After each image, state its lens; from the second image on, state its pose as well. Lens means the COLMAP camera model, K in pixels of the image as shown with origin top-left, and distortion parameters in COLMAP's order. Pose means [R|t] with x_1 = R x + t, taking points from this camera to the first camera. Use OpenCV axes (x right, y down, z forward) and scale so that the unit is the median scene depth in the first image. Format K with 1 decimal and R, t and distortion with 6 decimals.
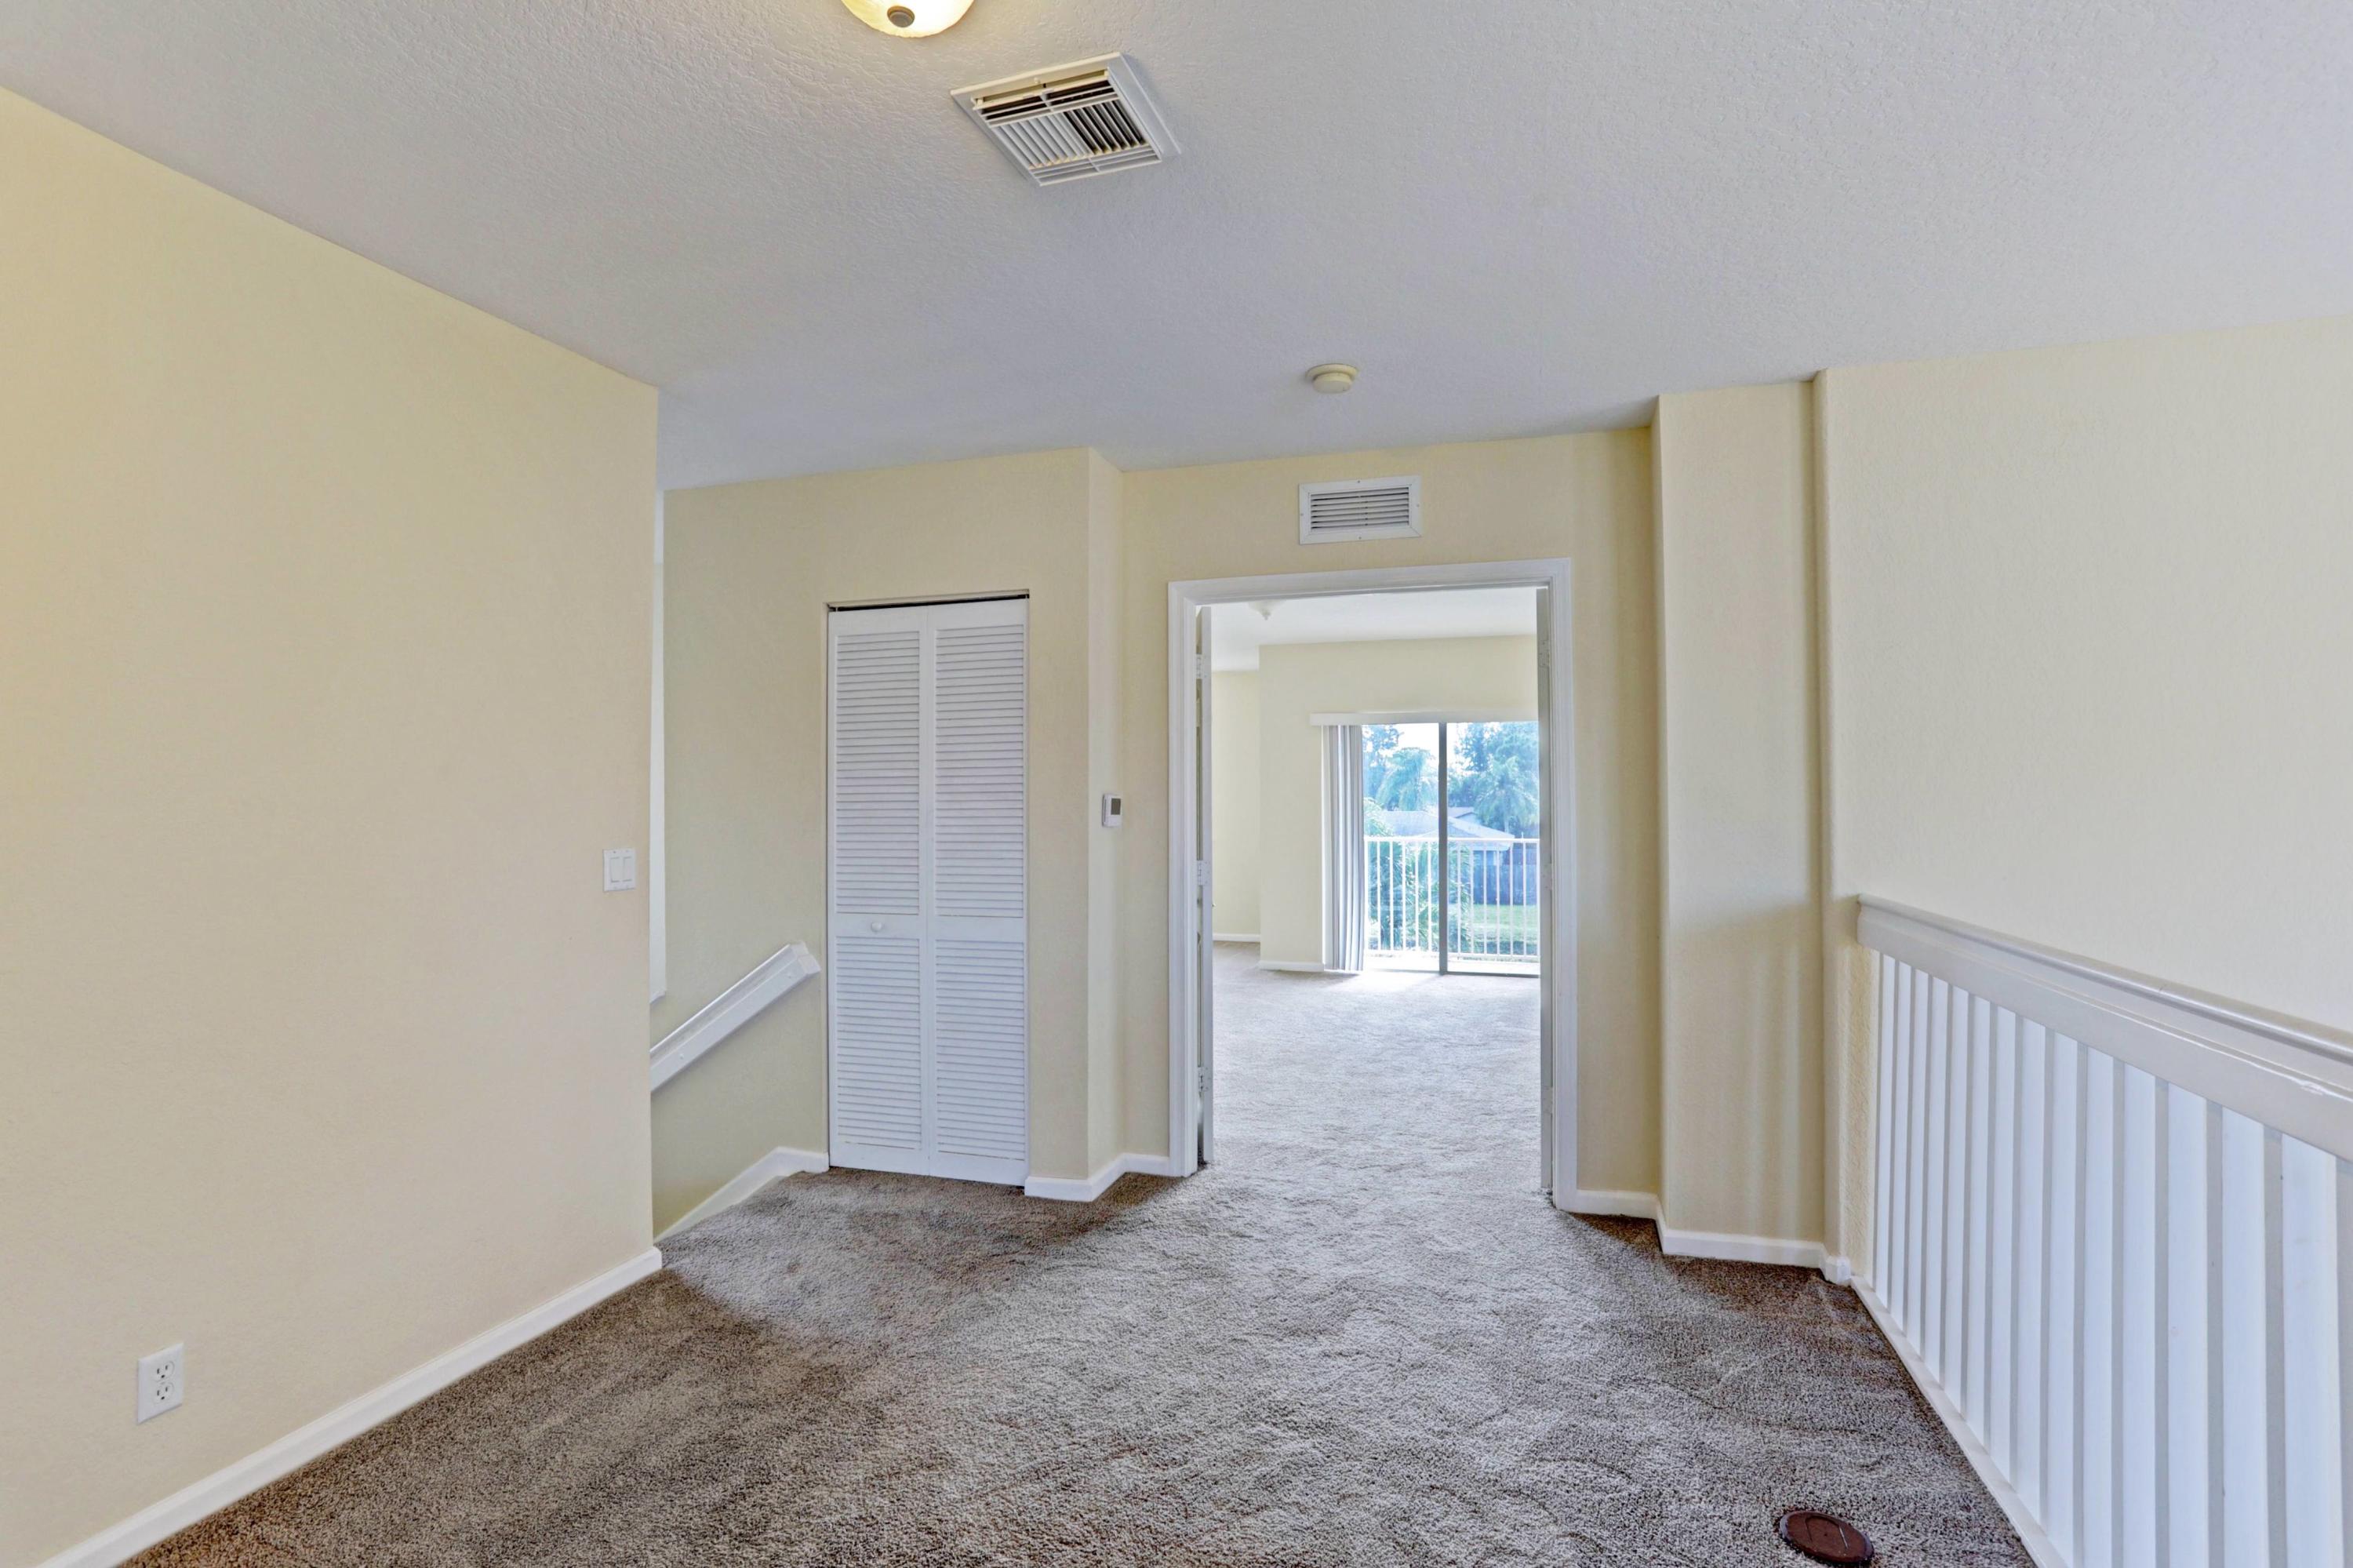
lens RADIAL K [[1149.8, 0, 1166.3], [0, 1149.8, 791.4], [0, 0, 1]] dist [-0.047833, 0.023914]
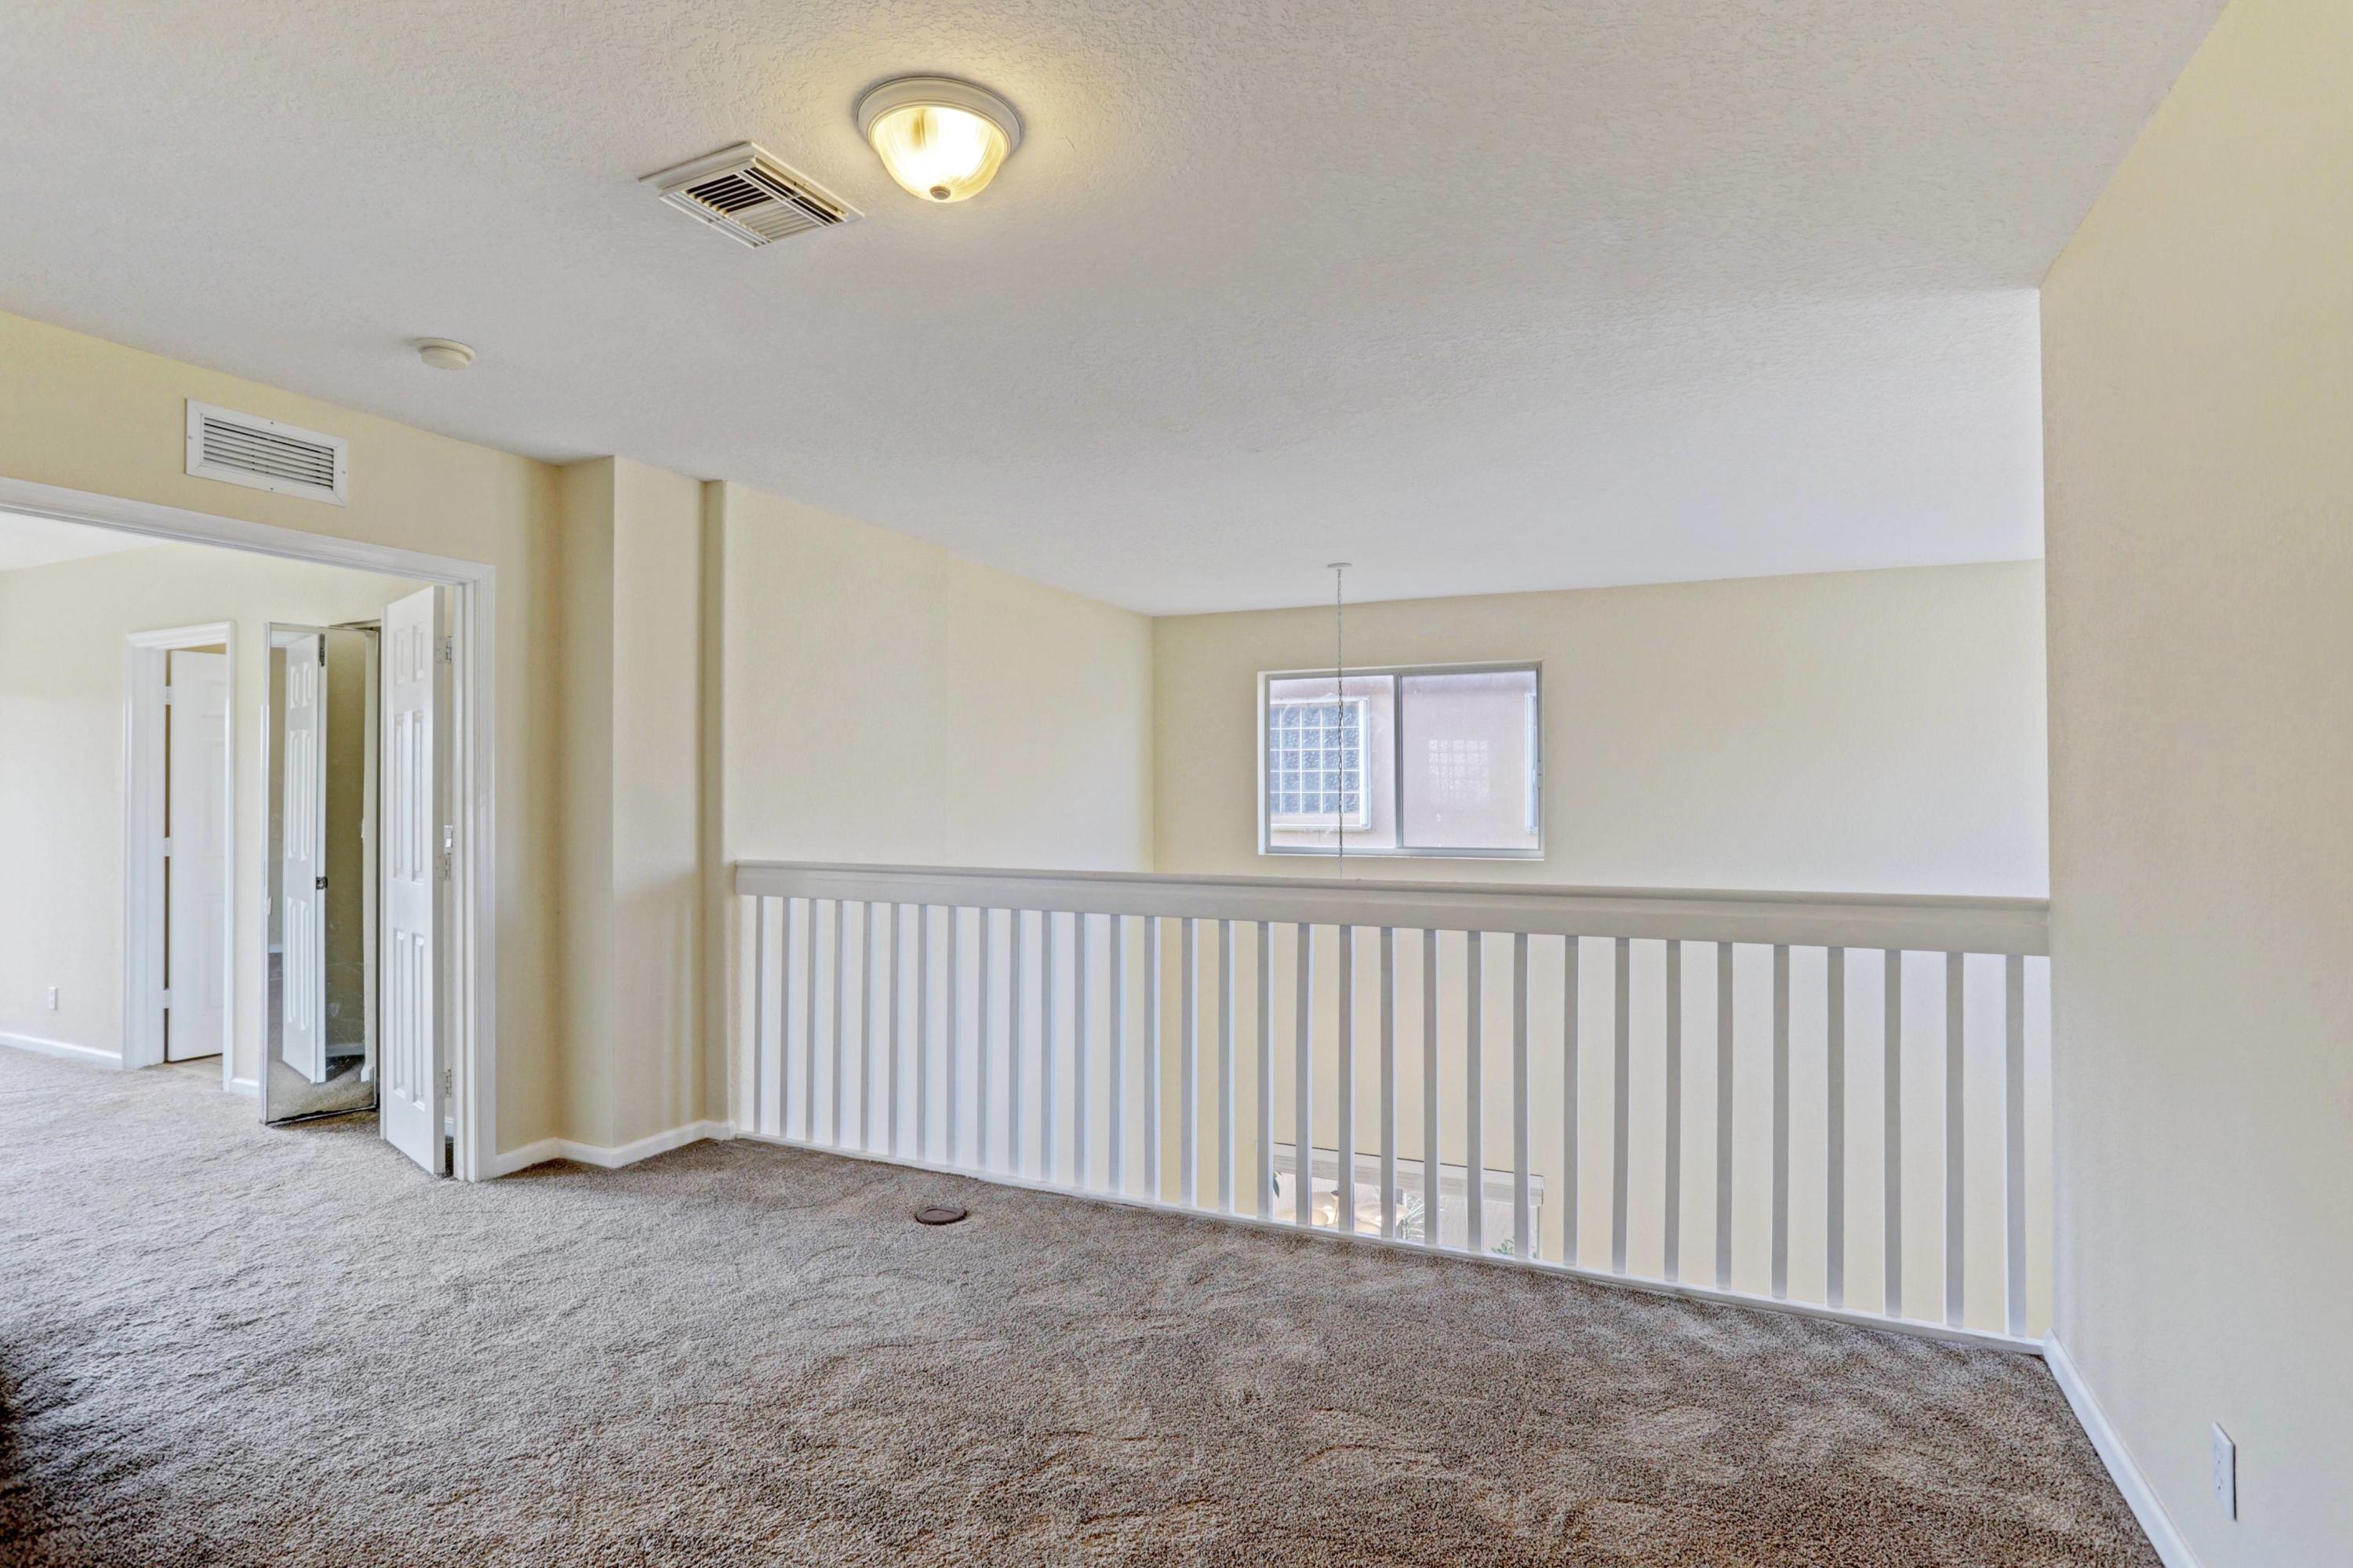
lens RADIAL K [[1149.8, 0, 1160.5], [0, 1149.8, 790.8], [0, 0, 1]] dist [-0.047833, 0.023914]
pose [[0.149684, 0.007618, 0.988704, -0.699272], [0.001192, 0.999968, -0.007886, 0.017722], [-0.988733, 0.002359, 0.149671, 0.258649]]
